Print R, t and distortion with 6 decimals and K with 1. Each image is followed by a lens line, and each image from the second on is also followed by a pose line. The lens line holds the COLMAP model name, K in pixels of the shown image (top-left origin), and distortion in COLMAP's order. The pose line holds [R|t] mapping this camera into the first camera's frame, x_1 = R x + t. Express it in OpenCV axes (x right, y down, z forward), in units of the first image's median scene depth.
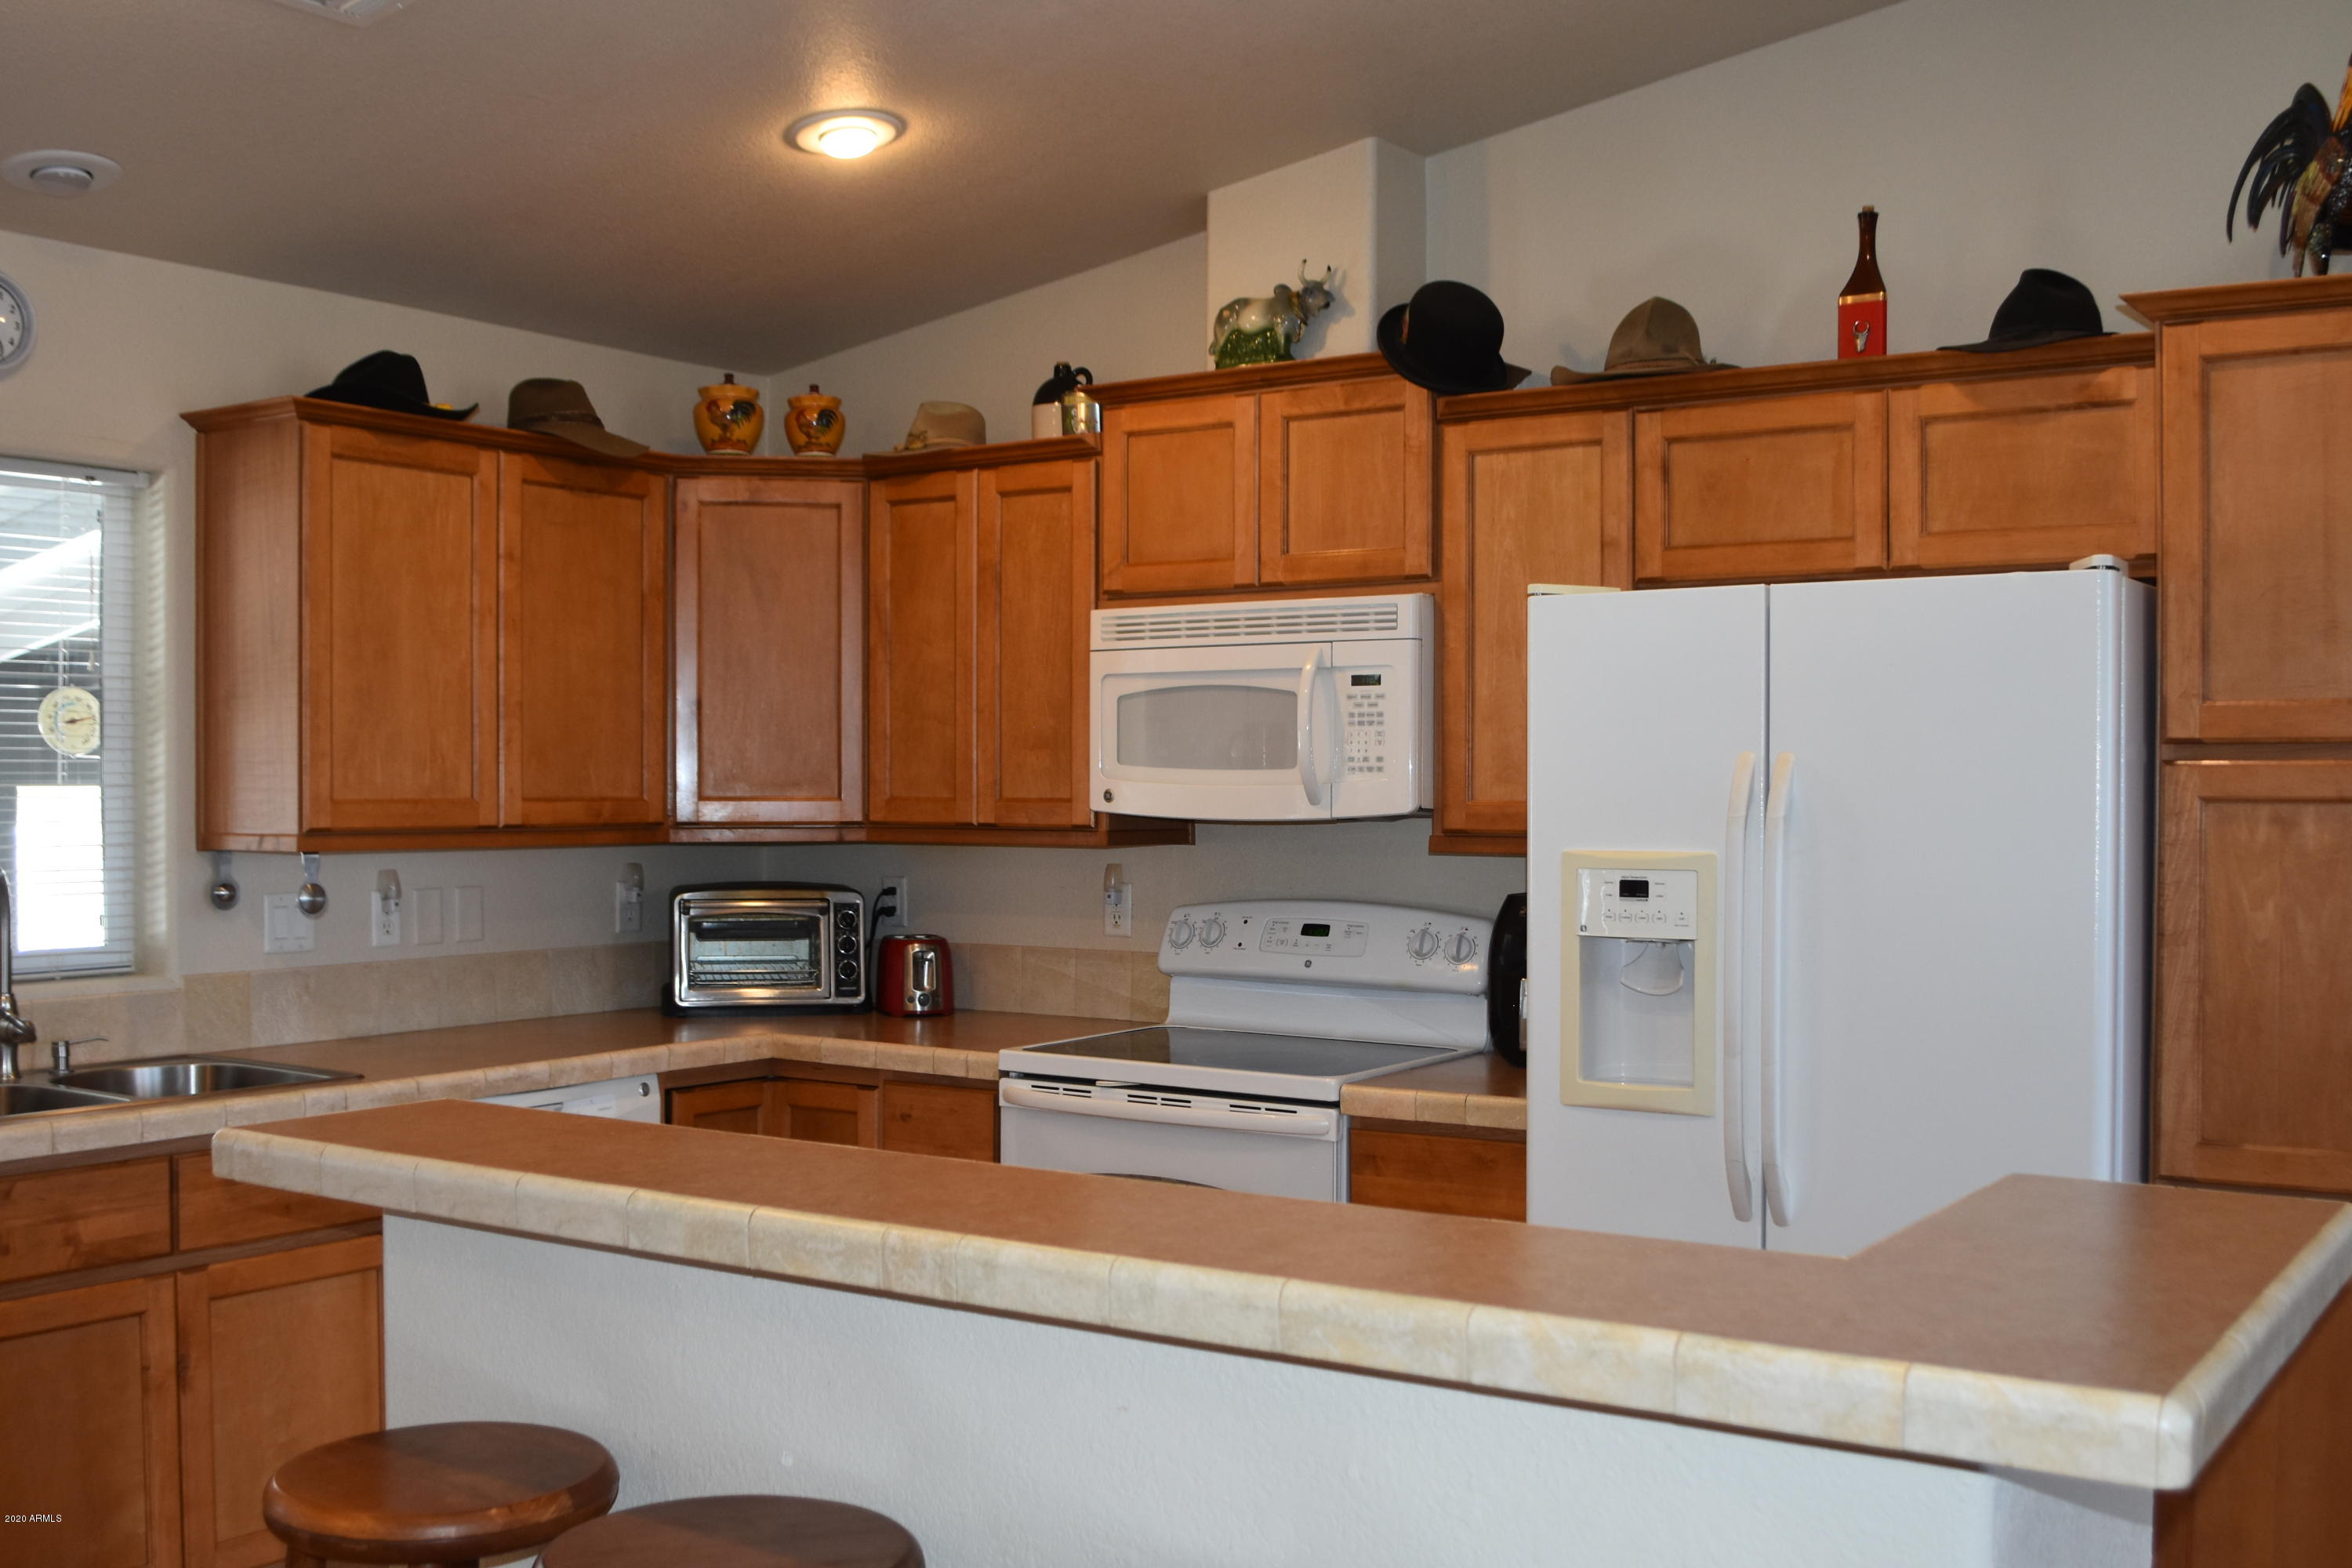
lens RADIAL K [[2361.2, 0, 1176.0], [0, 2361.2, 784.0], [0, 0, 1]] dist [-0.081227, -0.006224]
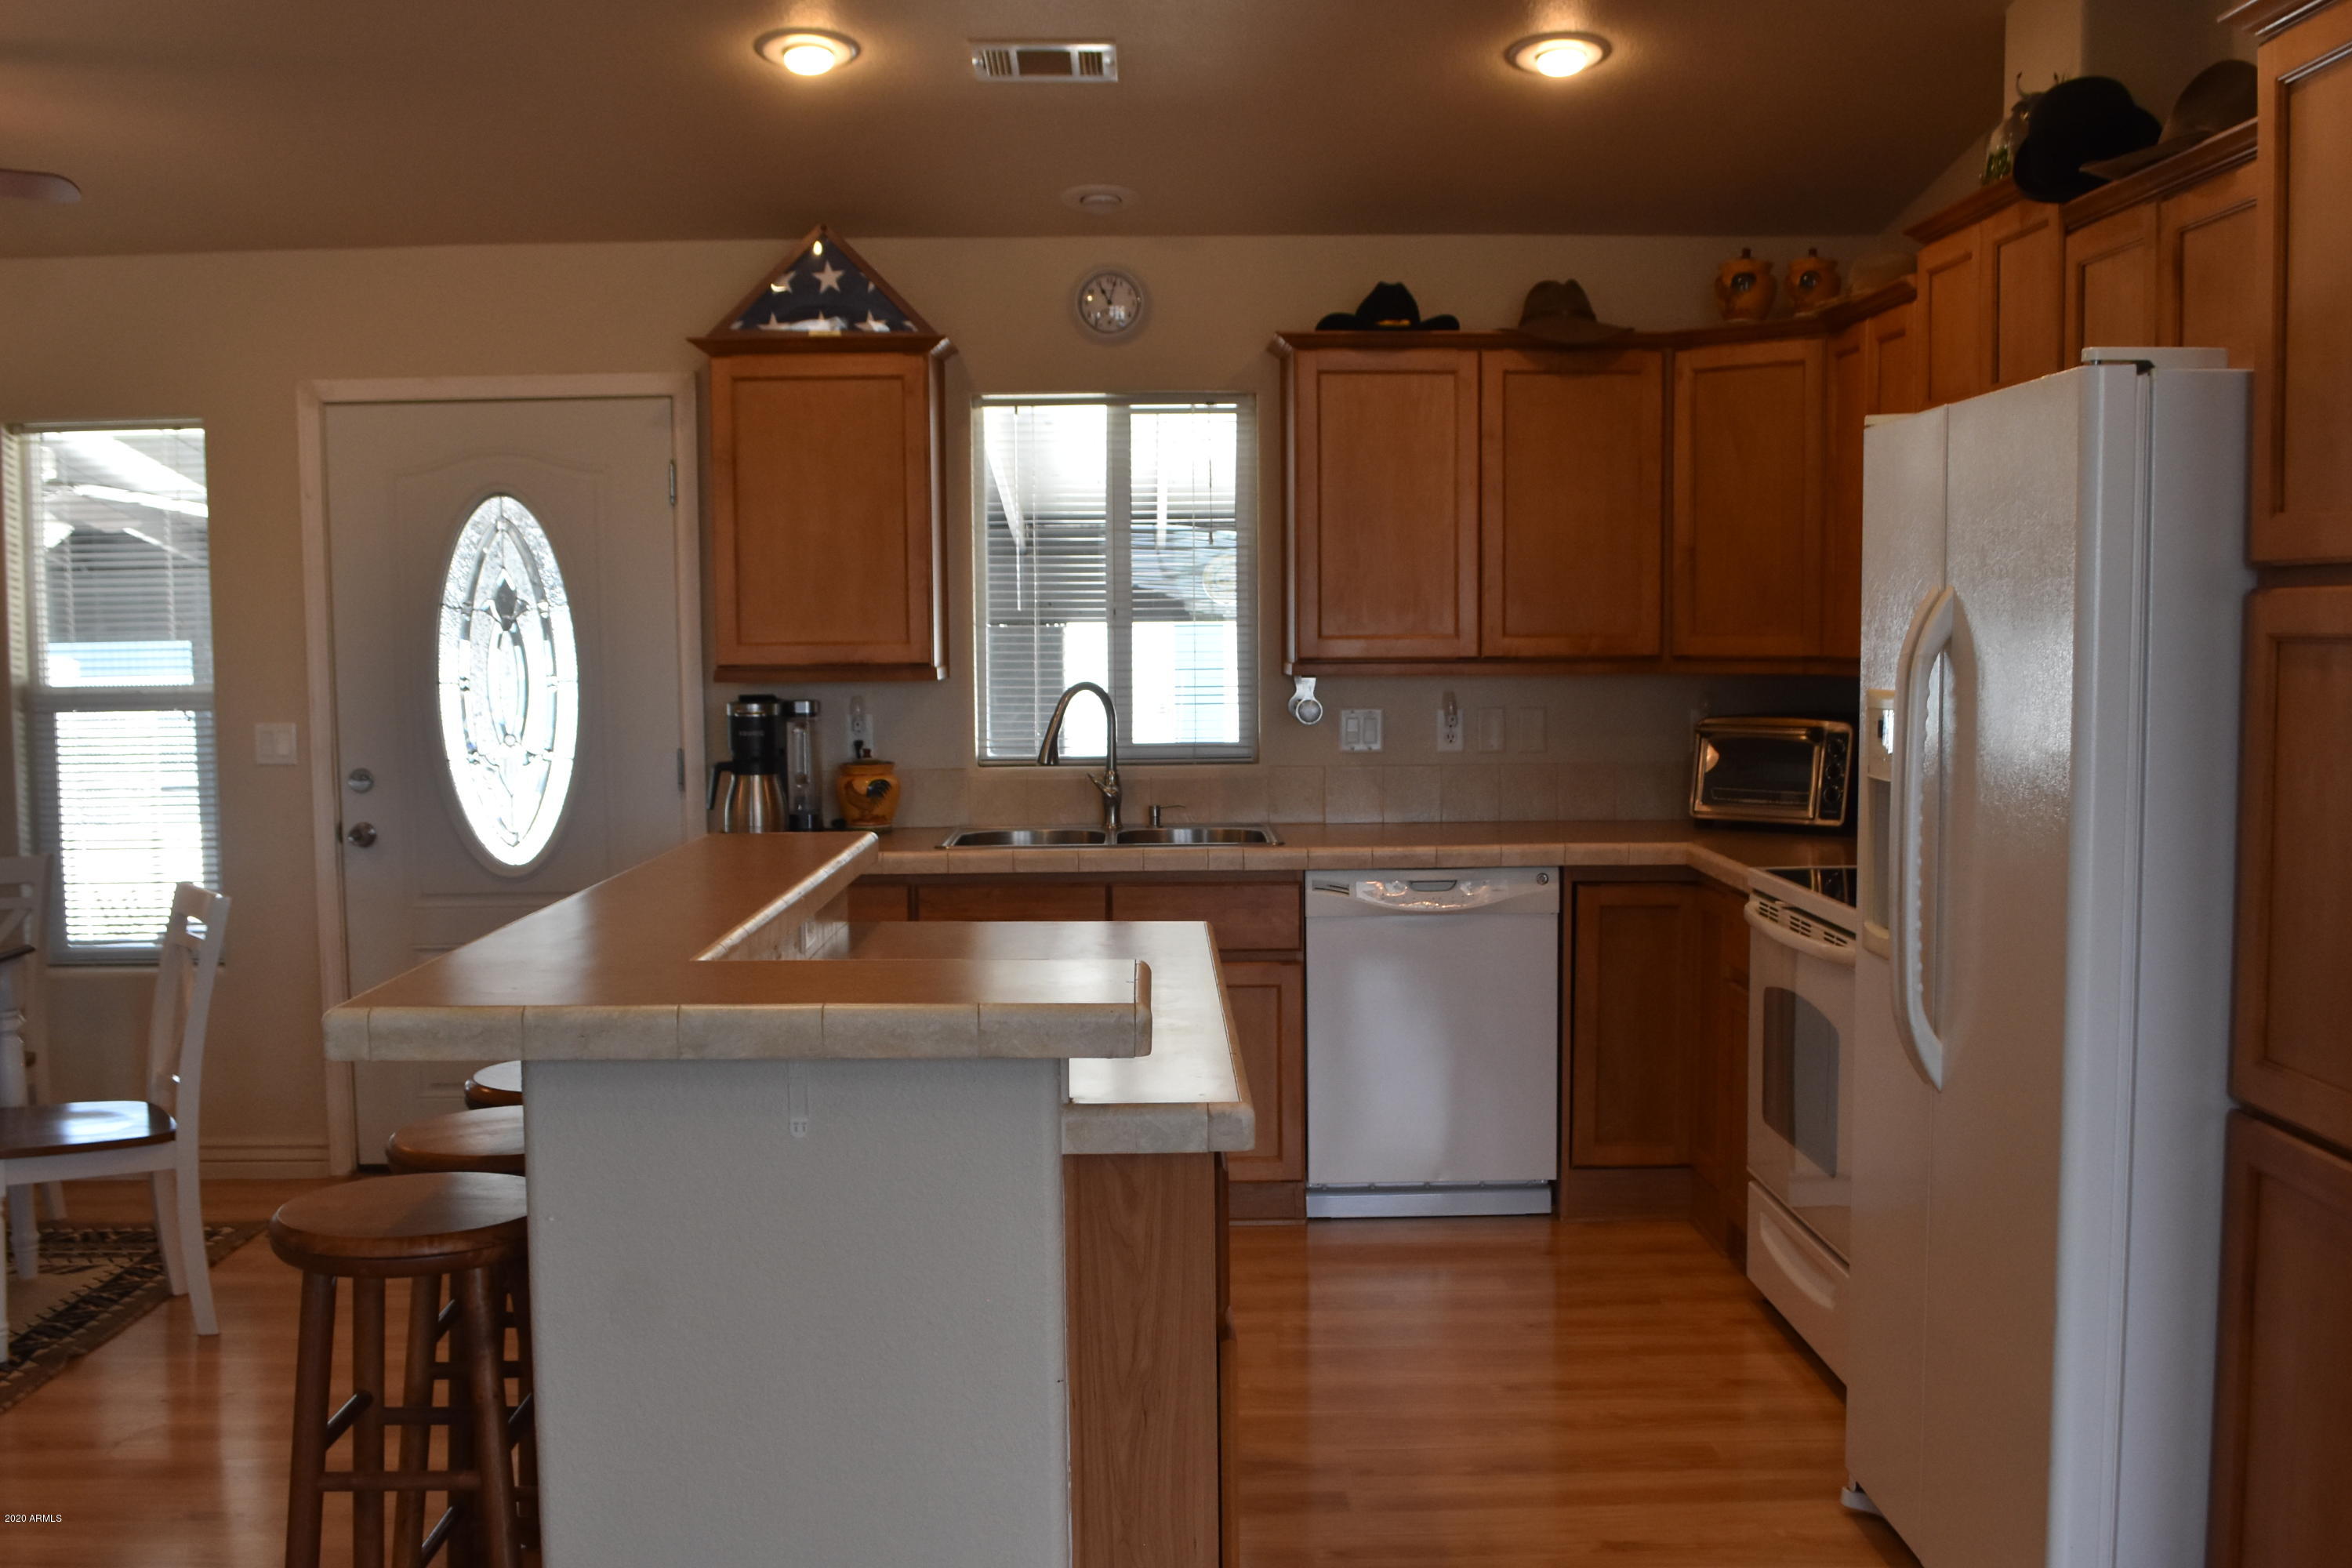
lens RADIAL K [[2361.2, 0, 1176.0], [0, 2361.2, 784.0], [0, 0, 1]] dist [-0.081227, -0.006224]
pose [[0.566855, 0.050245, -0.822284, 0.627671], [0.008310, 0.997739, 0.066695, 0.000418], [0.823776, -0.044640, 0.565156, 0.163303]]
